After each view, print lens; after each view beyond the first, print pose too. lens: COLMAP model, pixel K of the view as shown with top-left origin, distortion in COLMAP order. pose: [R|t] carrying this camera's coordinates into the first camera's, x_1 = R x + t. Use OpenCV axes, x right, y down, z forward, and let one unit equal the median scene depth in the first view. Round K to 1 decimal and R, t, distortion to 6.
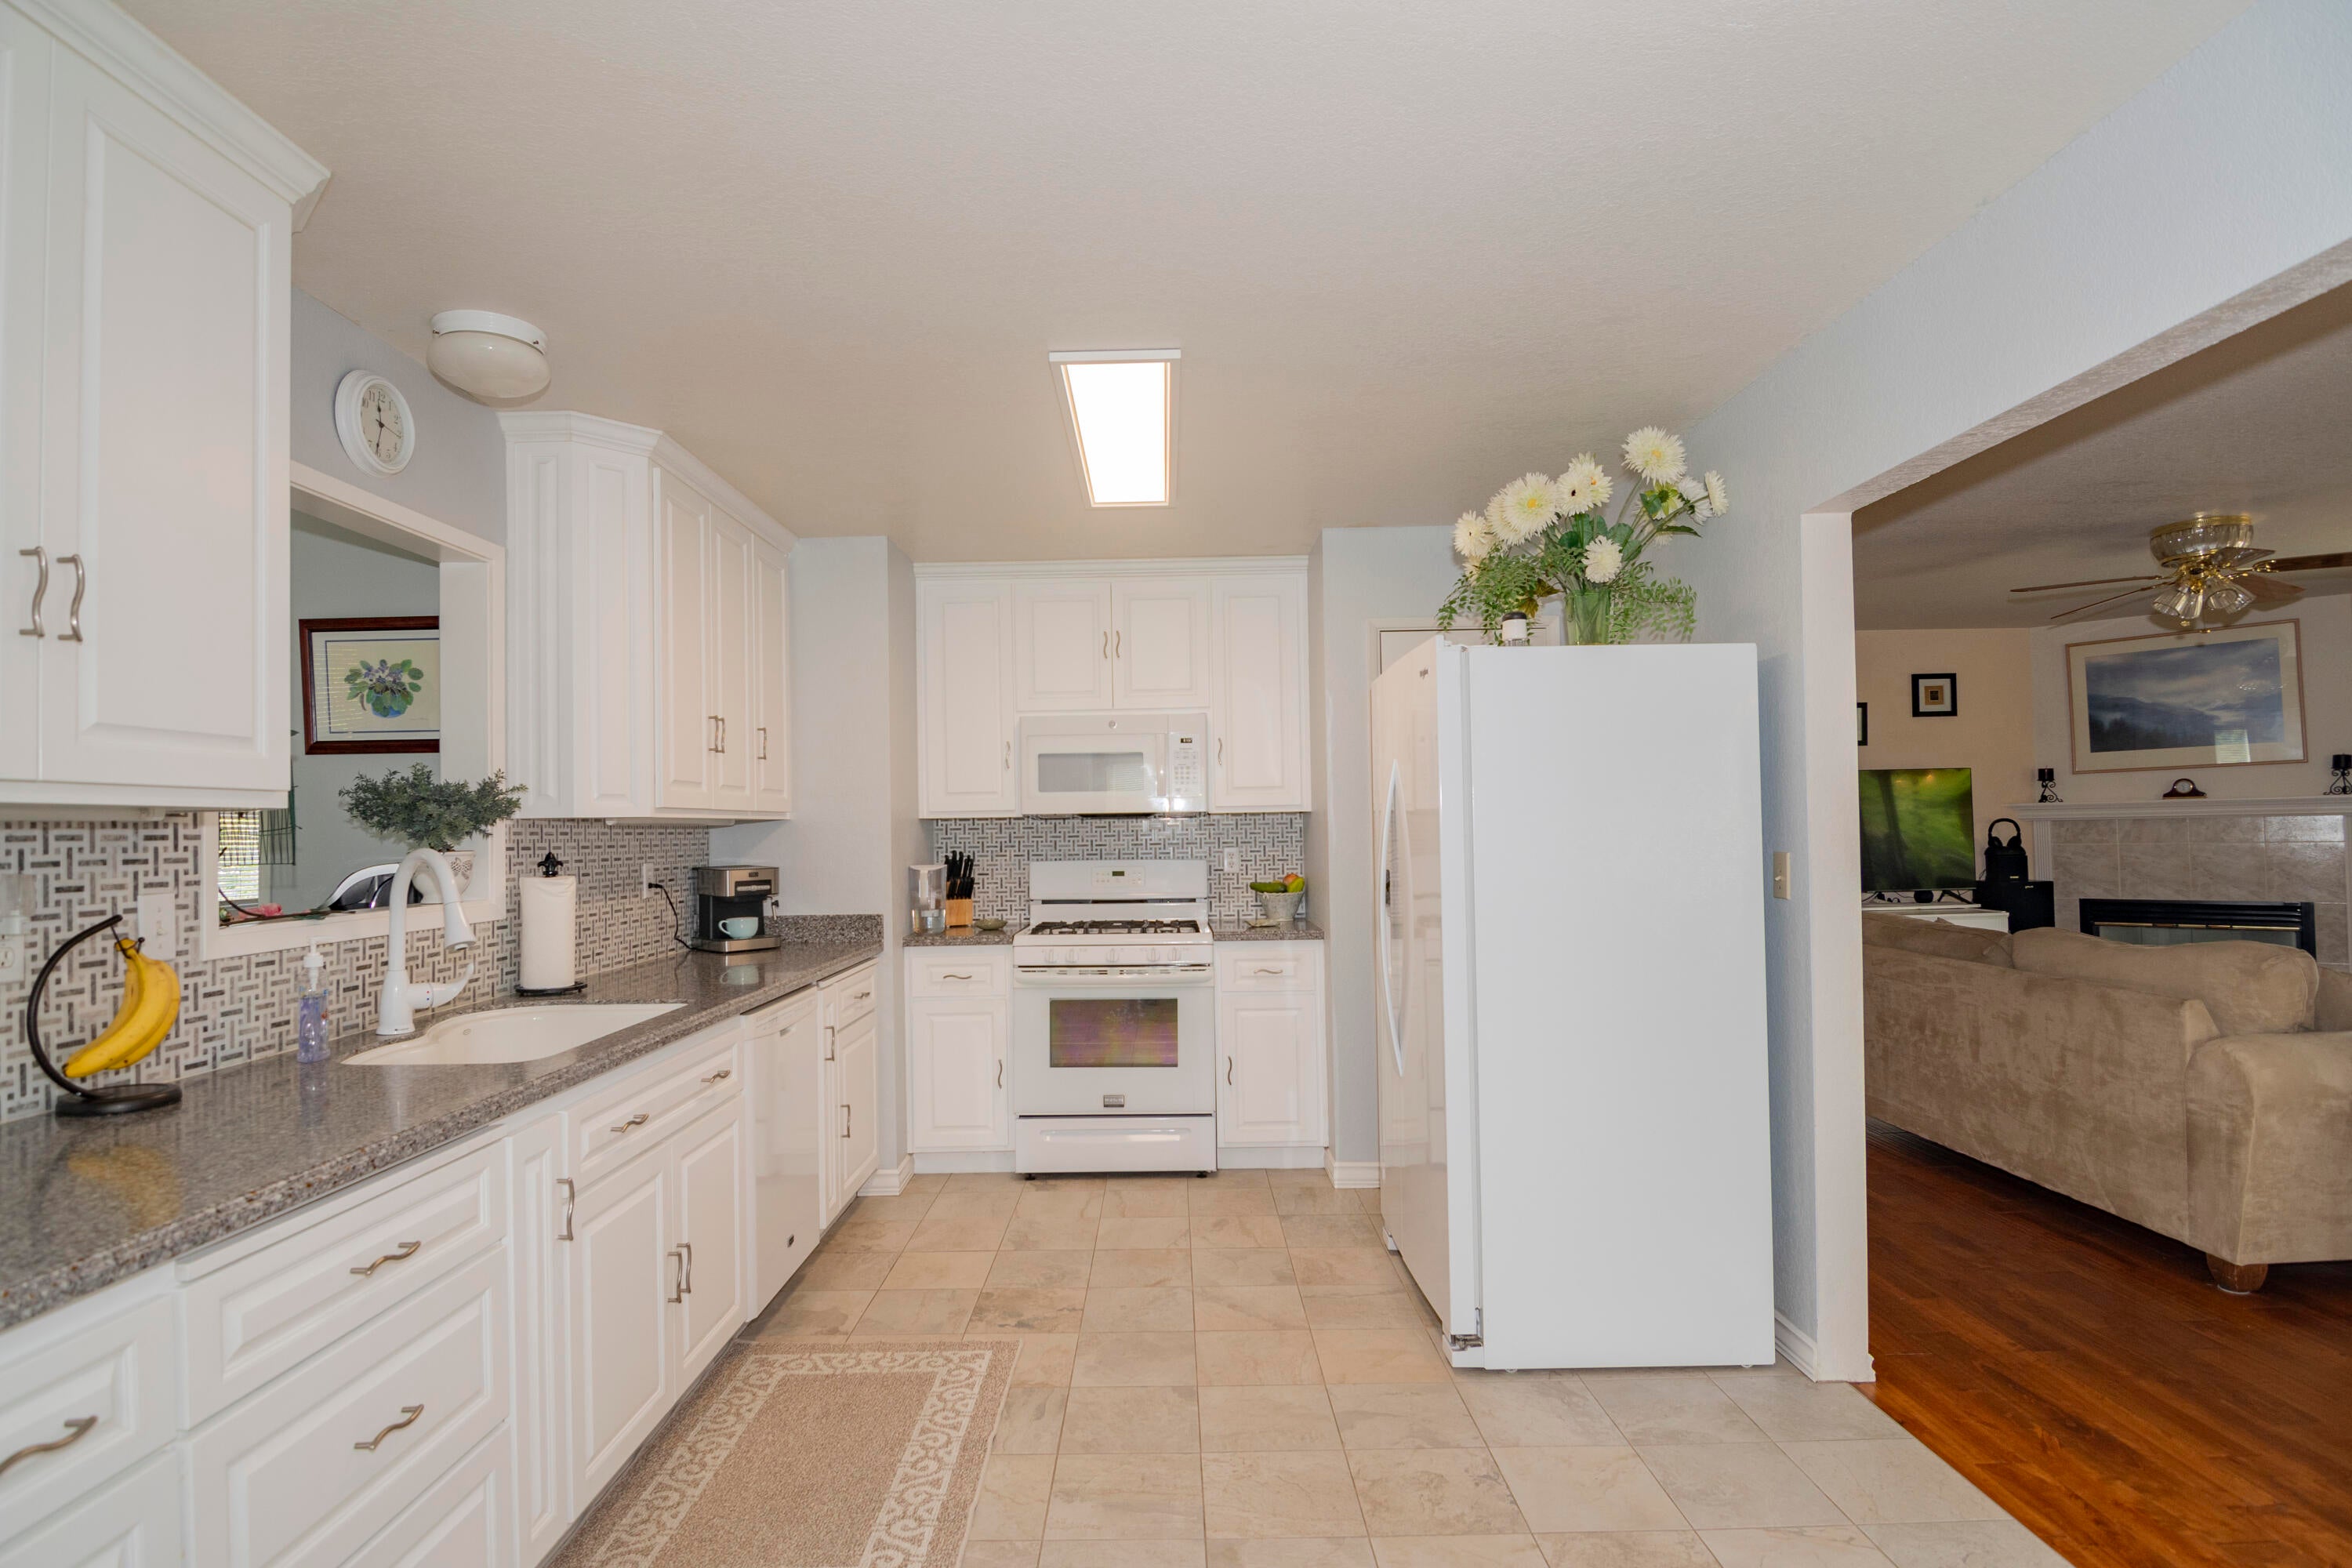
lens RADIAL K [[1265.1, 0, 1171.0], [0, 1265.1, 810.1], [0, 0, 1]] dist [-0.003136, -0.000462]
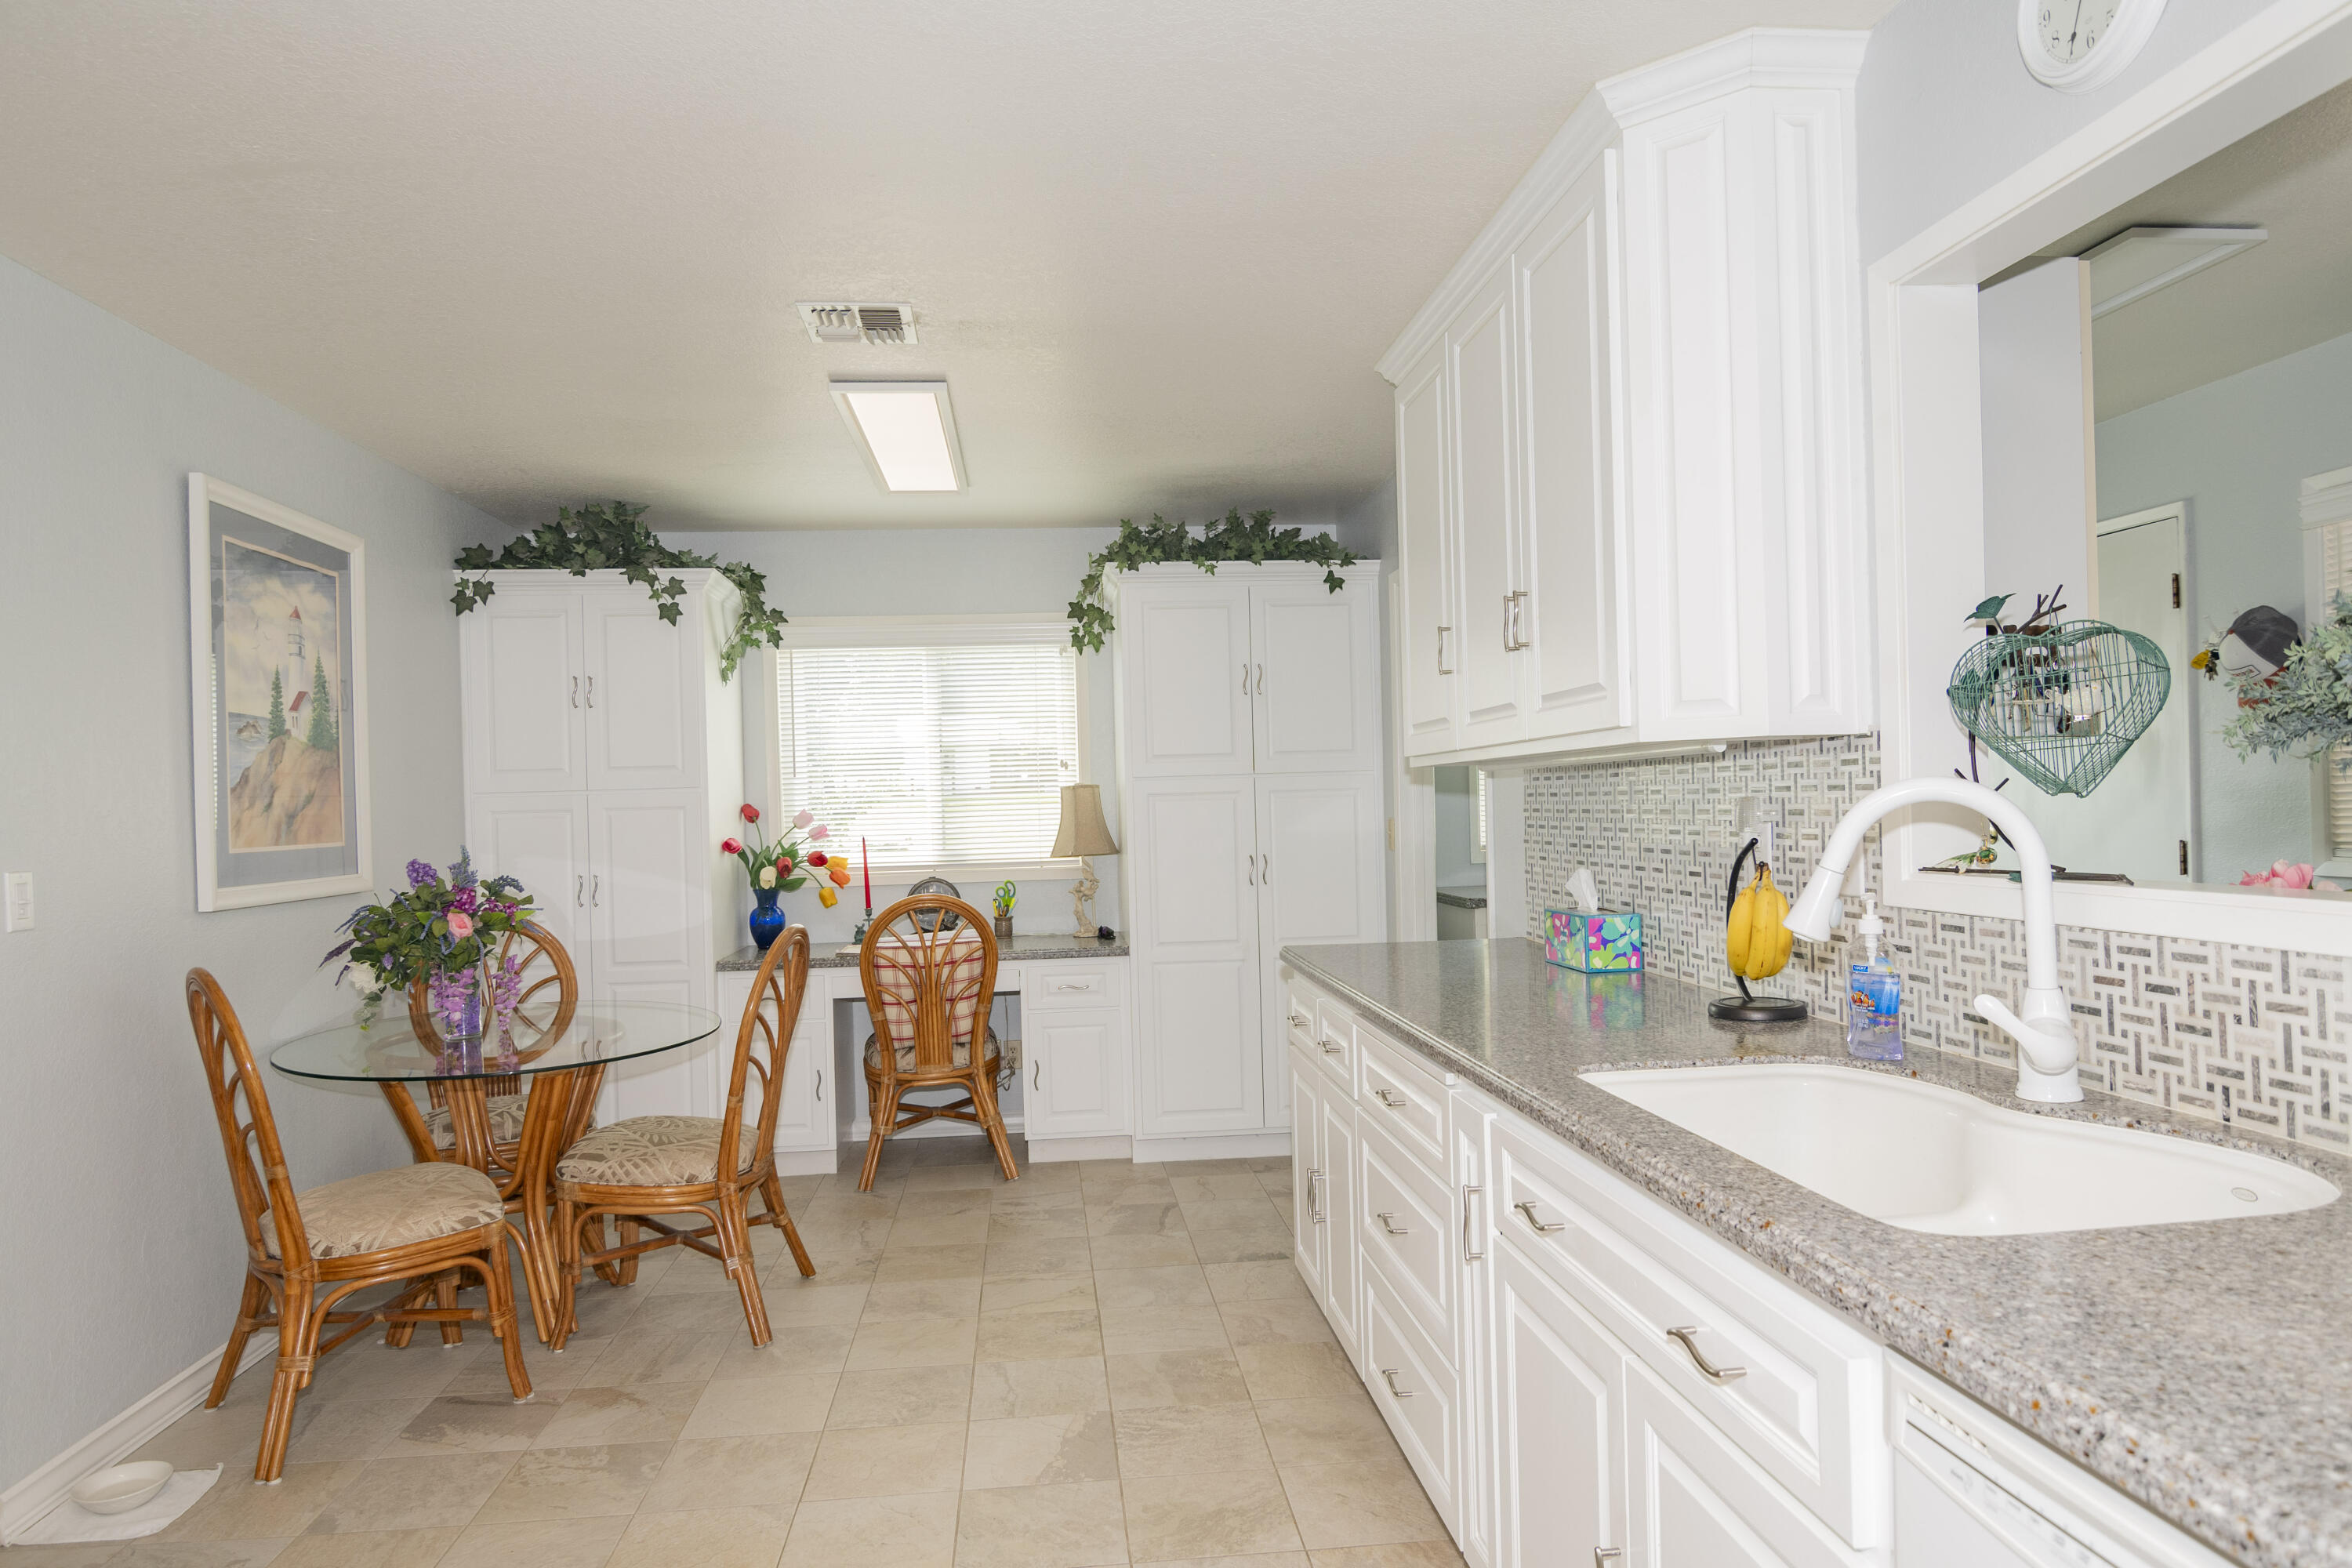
lens RADIAL K [[1265.1, 0, 1171.0], [0, 1265.1, 810.1], [0, 0, 1]] dist [-0.003136, -0.000462]
pose [[-0.991594, 0.027320, -0.126474, -0.173202], [0.028476, 0.999568, -0.007342, 0.045273], [0.126218, -0.010882, -0.991943, 1.693691]]
